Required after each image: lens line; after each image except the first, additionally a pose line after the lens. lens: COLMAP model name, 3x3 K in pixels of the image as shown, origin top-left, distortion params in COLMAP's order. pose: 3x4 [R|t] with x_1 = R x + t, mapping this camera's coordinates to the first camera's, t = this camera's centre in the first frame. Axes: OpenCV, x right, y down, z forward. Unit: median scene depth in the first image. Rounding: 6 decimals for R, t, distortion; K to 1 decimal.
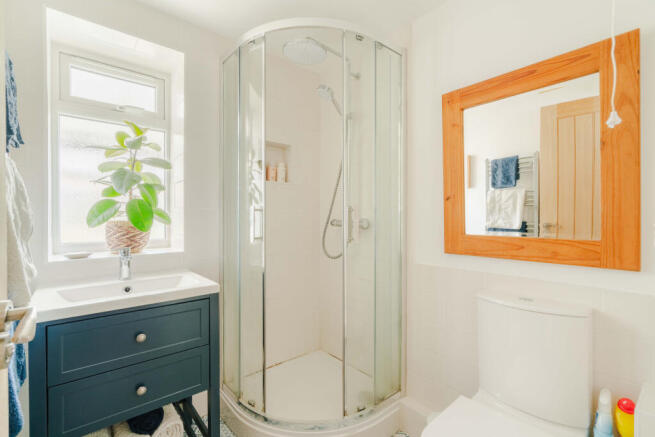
lens RADIAL K [[292.0, 0, 325.4], [0, 292.0, 216.4], [0, 0, 1]] dist [0.000872, 0.000444]
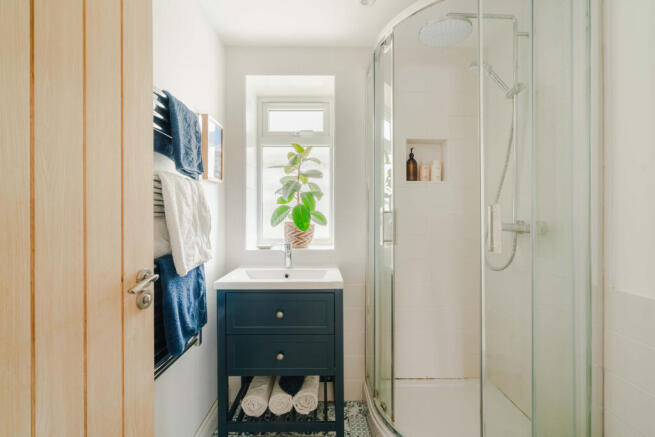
lens RADIAL K [[293.8, 0, 327.1], [0, 293.8, 219.1], [0, 0, 1]] dist [-0.000007, 0.000144]
pose [[0.767395, 0.000571, -0.641175, 0.242302], [-0.002650, 0.999994, -0.002280, 0.004629], [0.641169, 0.003449, 0.767392, 0.115435]]
